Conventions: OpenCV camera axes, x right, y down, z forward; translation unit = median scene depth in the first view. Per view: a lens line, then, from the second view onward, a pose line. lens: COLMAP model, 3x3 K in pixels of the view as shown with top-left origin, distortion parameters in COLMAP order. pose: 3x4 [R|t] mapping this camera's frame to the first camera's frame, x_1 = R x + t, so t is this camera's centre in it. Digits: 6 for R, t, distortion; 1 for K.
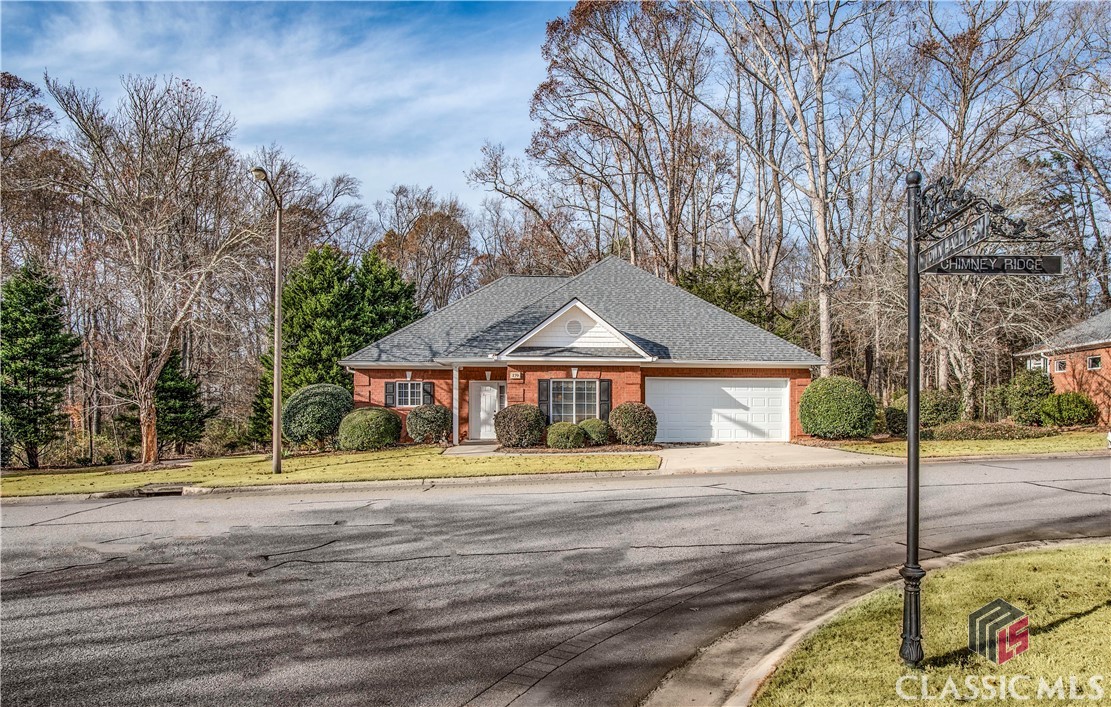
lens RADIAL K [[678.1, 0, 536.5], [0, 678.1, 278.7], [0, 0, 1]] dist [0.018215, -0.000652]
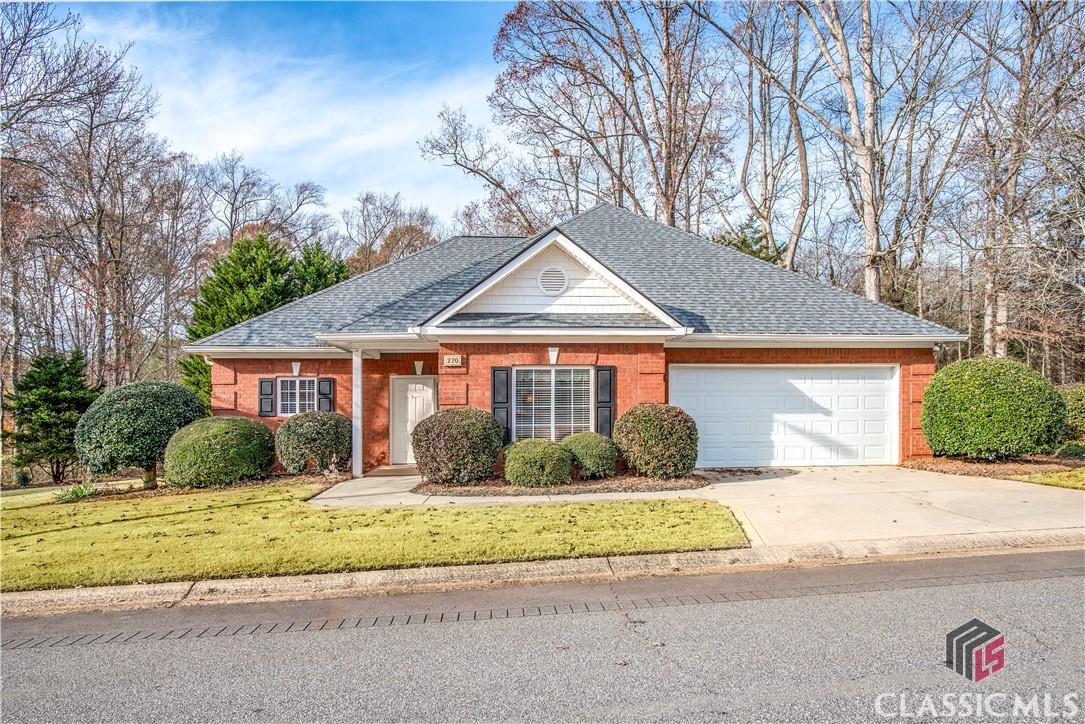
lens RADIAL K [[617.8, 0, 541.2], [0, 617.8, 364.4], [0, 0, 1]] dist [-0.011844, 0.005701]
pose [[0.998918, -0.004908, 0.046236, 0.019671], [0.000360, 0.995199, 0.097876, 0.088230], [-0.046494, -0.097753, 0.994124, 0.439834]]
